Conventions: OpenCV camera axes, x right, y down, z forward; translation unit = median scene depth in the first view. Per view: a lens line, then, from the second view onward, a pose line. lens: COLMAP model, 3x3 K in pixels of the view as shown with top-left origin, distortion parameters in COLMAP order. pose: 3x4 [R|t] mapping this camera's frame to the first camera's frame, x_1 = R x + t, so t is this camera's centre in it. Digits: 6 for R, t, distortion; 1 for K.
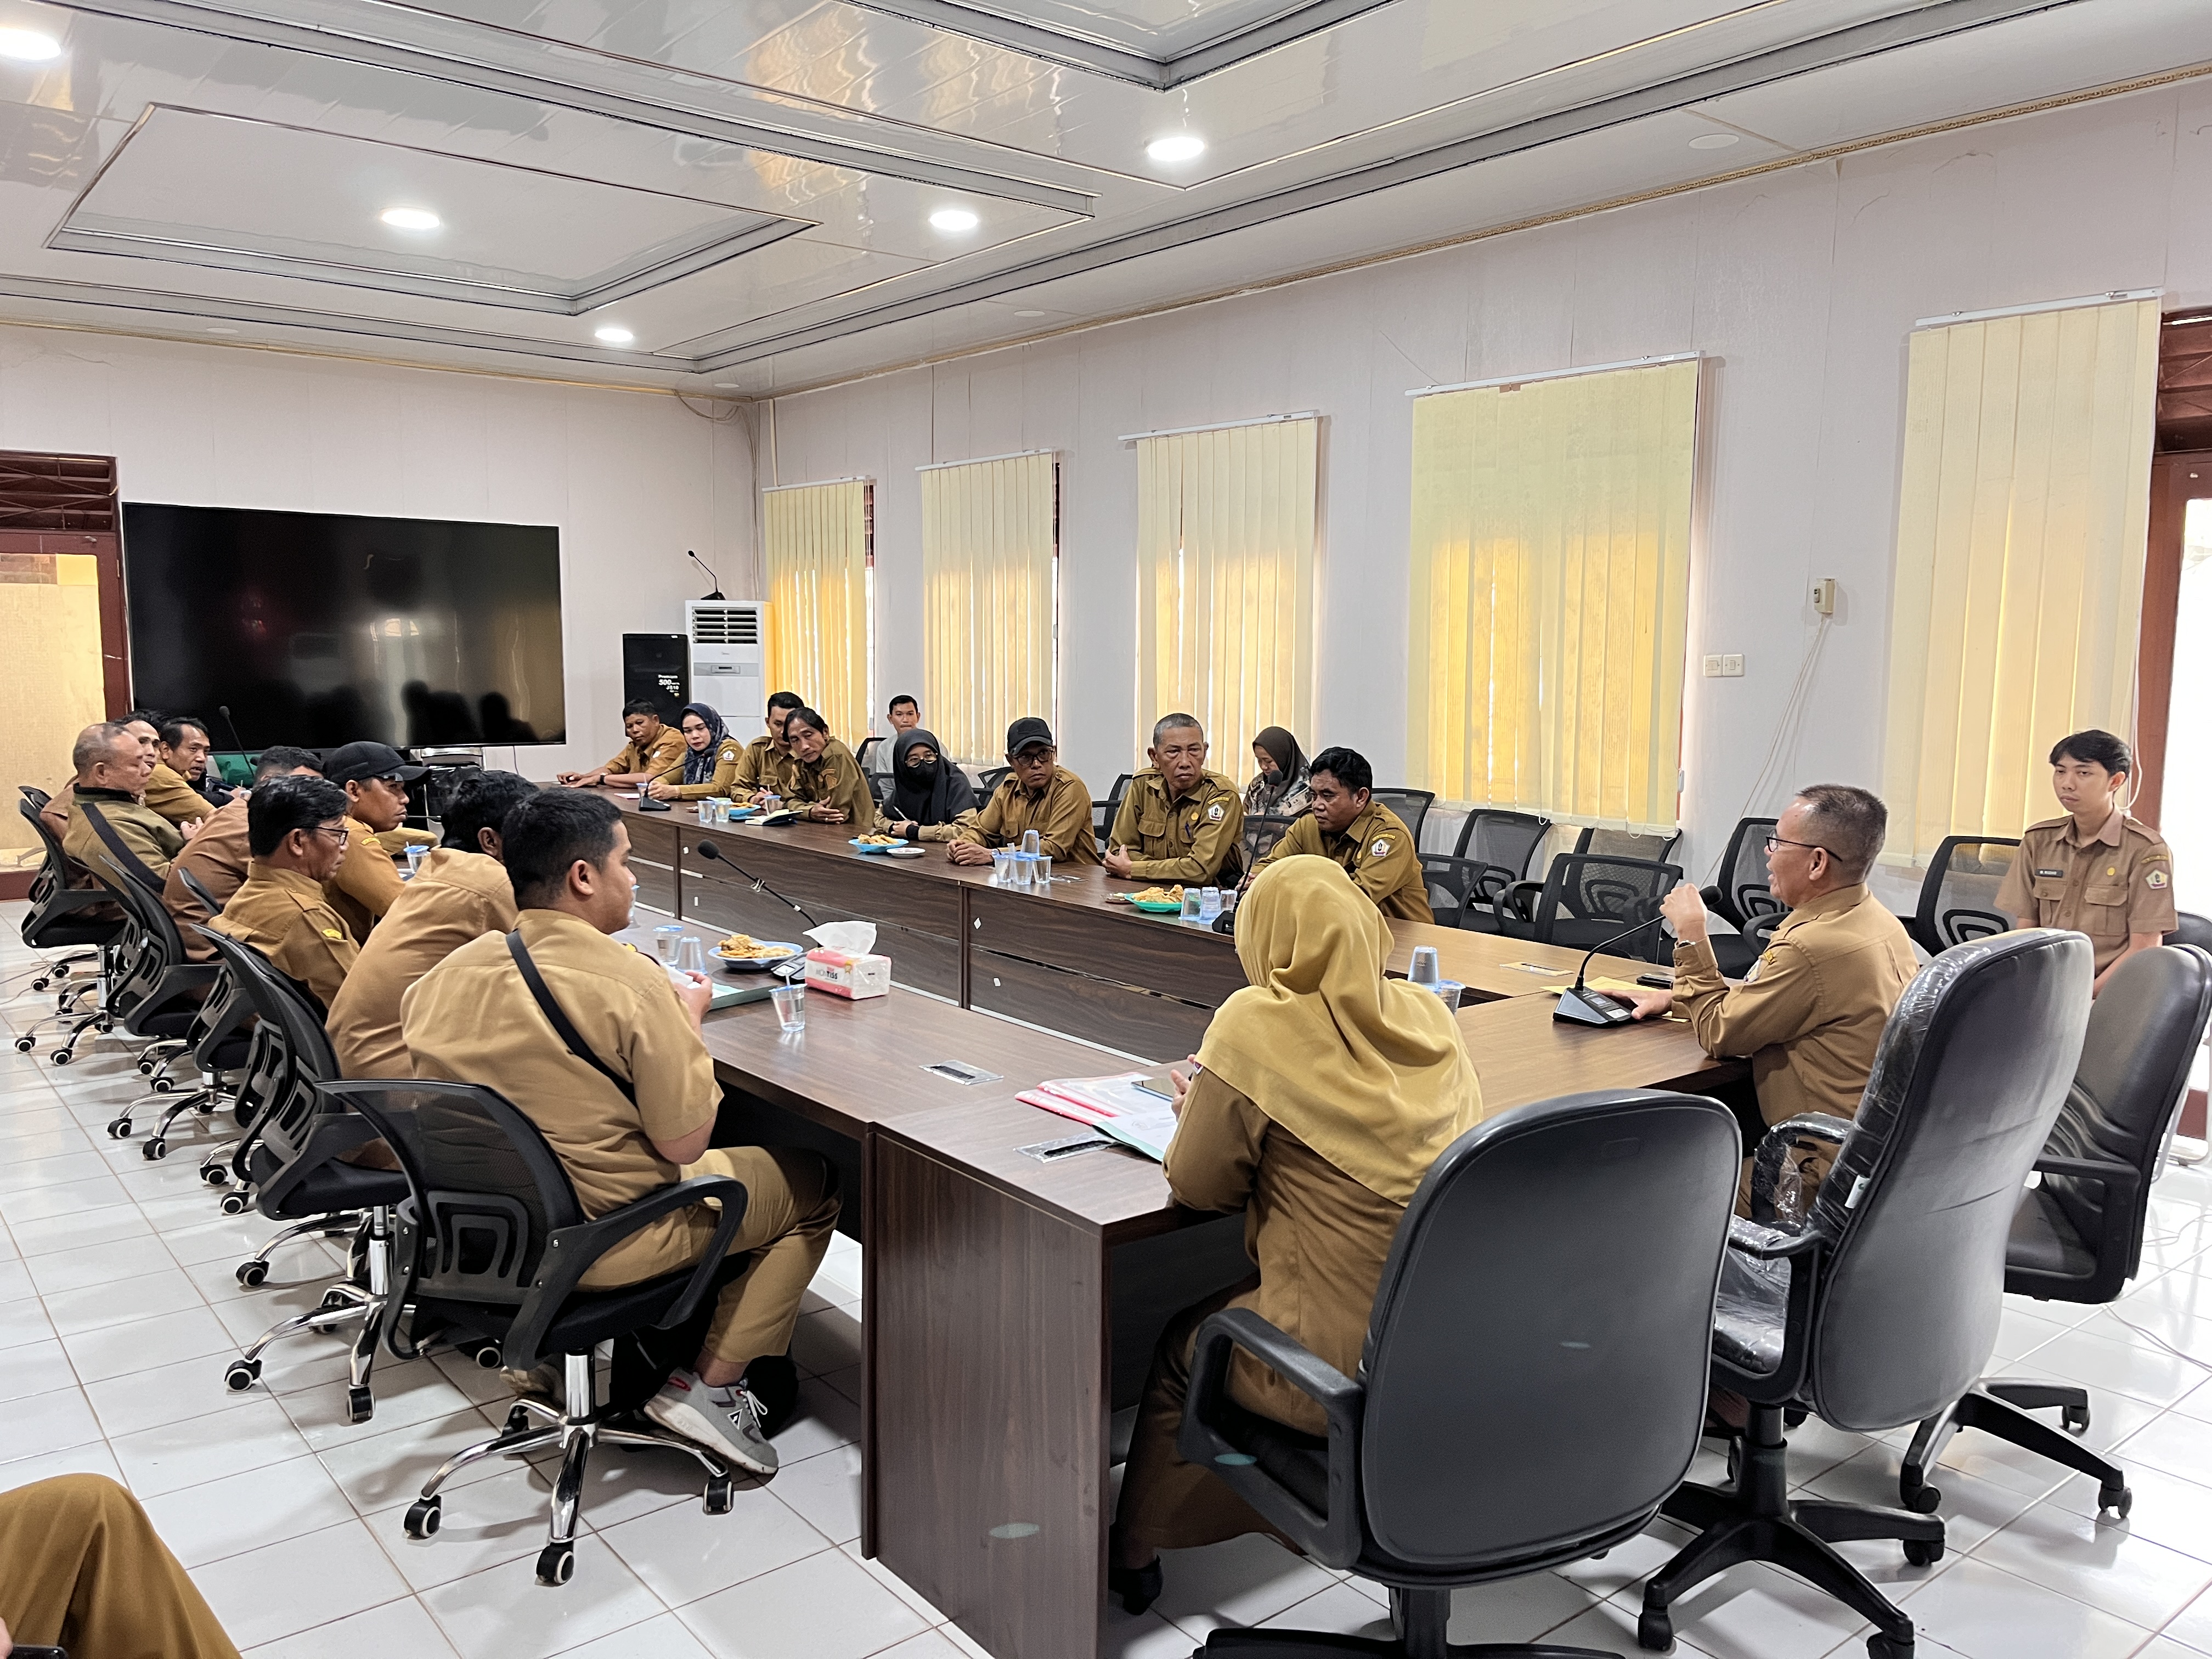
lens RADIAL K [[1668.1, 0, 1086.0], [0, 1668.1, 852.3], [0, 0, 1]] dist [0.048636, -0.067001]
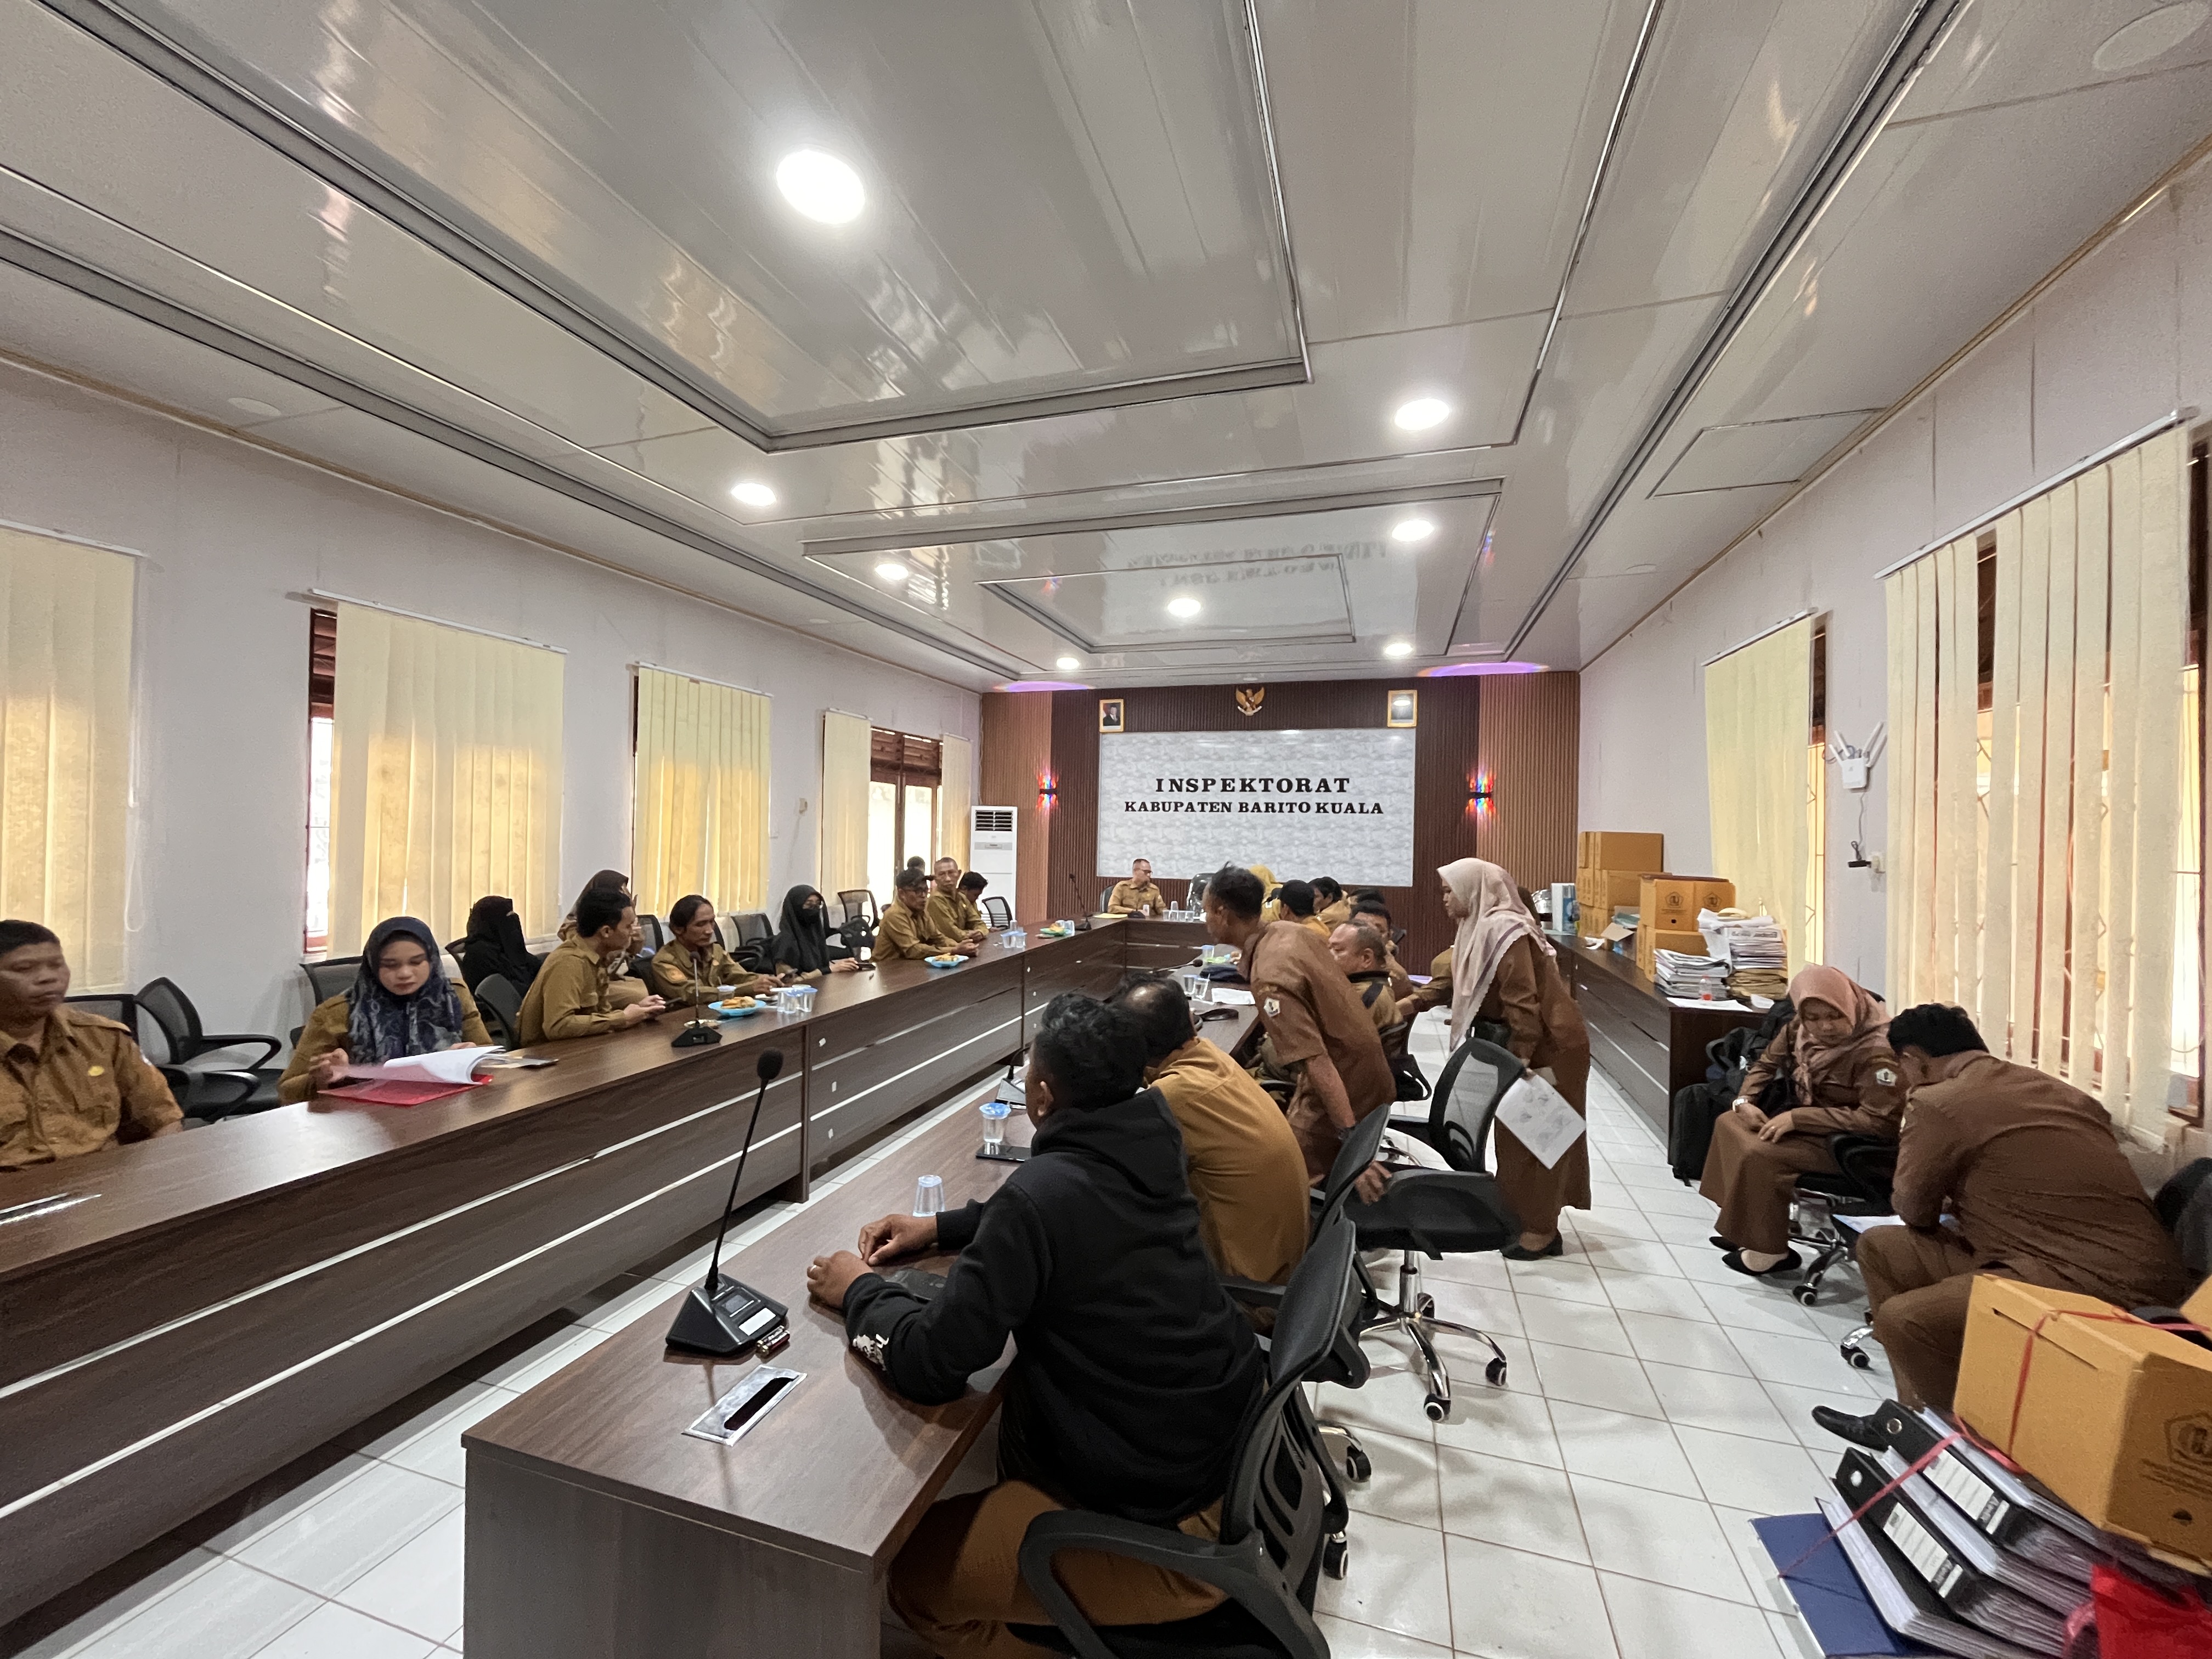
lens RADIAL K [[893.0, 0, 1096.9], [0, 893.0, 829.2], [0, 0, 1]] dist [-0.002344, -0.000839]
pose [[-0.557815, -0.017900, 0.829772, -0.744522], [0.080272, 0.993917, 0.075404, -0.148748], [-0.826074, 0.108669, -0.552985, 1.128434]]
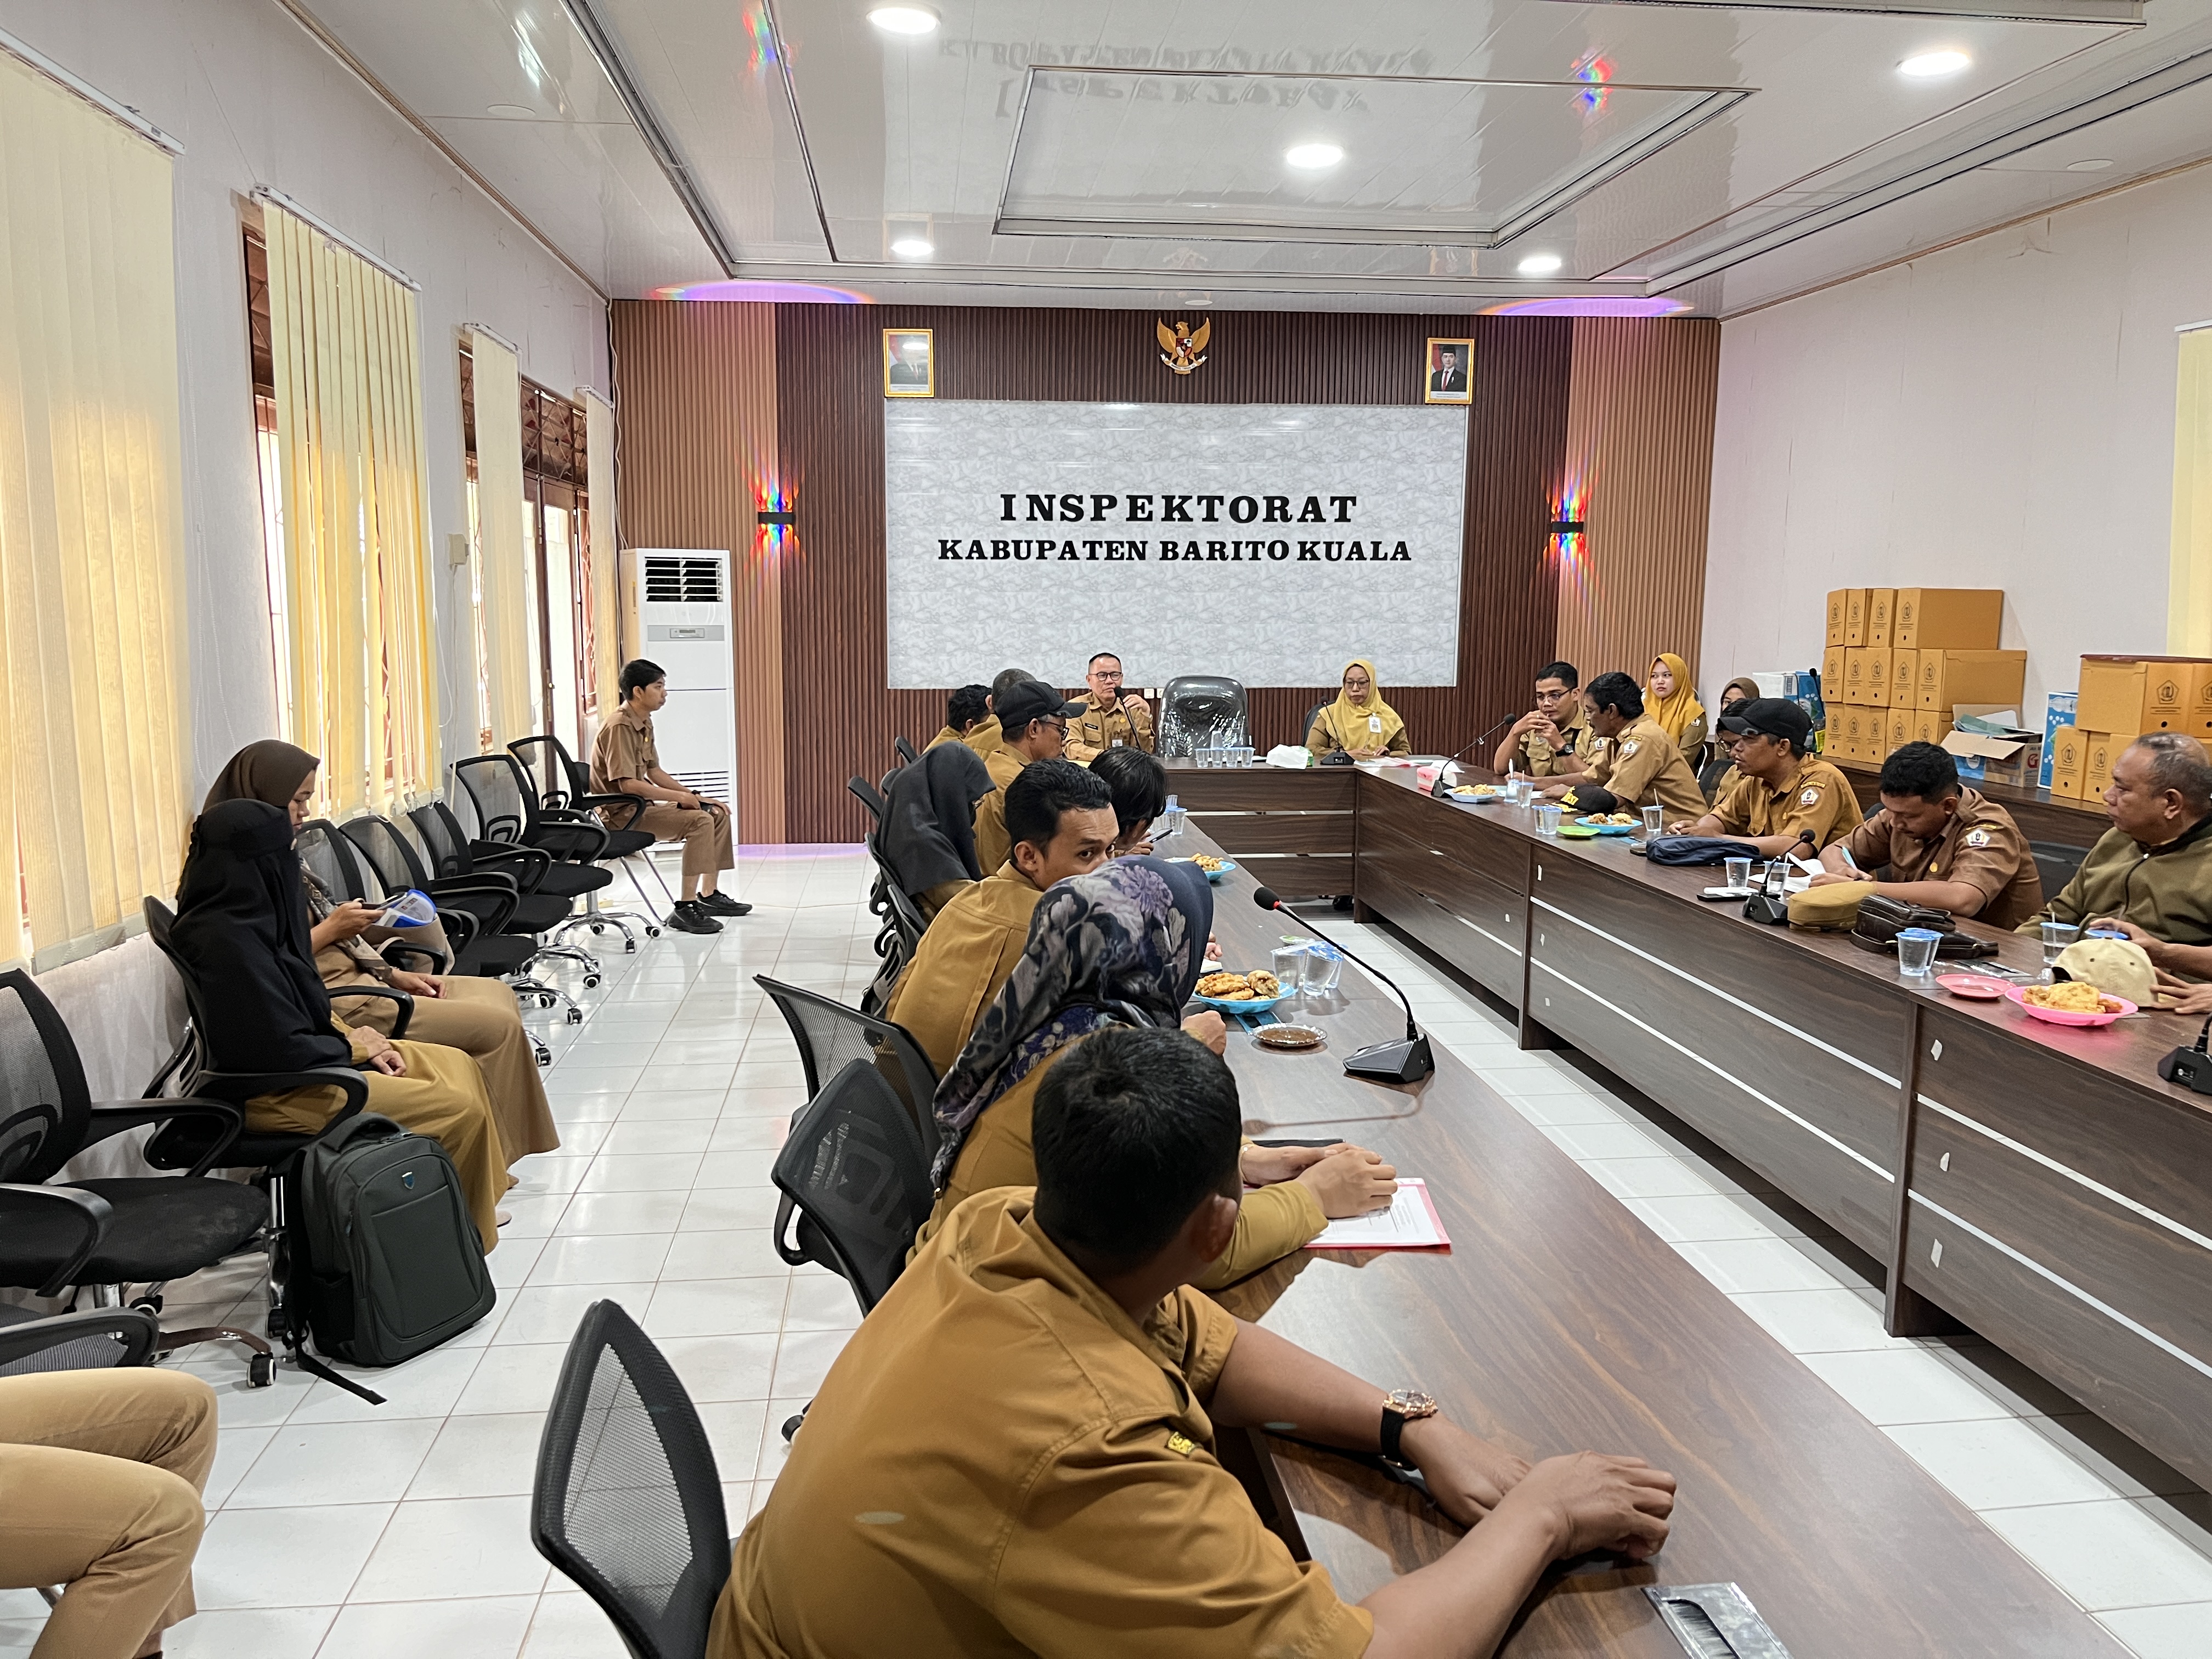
lens RADIAL K [[1668.1, 0, 1097.2], [0, 1668.1, 838.4], [0, 0, 1]] dist [0.048636, -0.067001]
pose [[-0.845474, -0.089092, 0.526533, -0.415730], [0.054974, 0.966226, 0.251764, -0.182750], [-0.531180, 0.241805, -0.812021, 1.401070]]
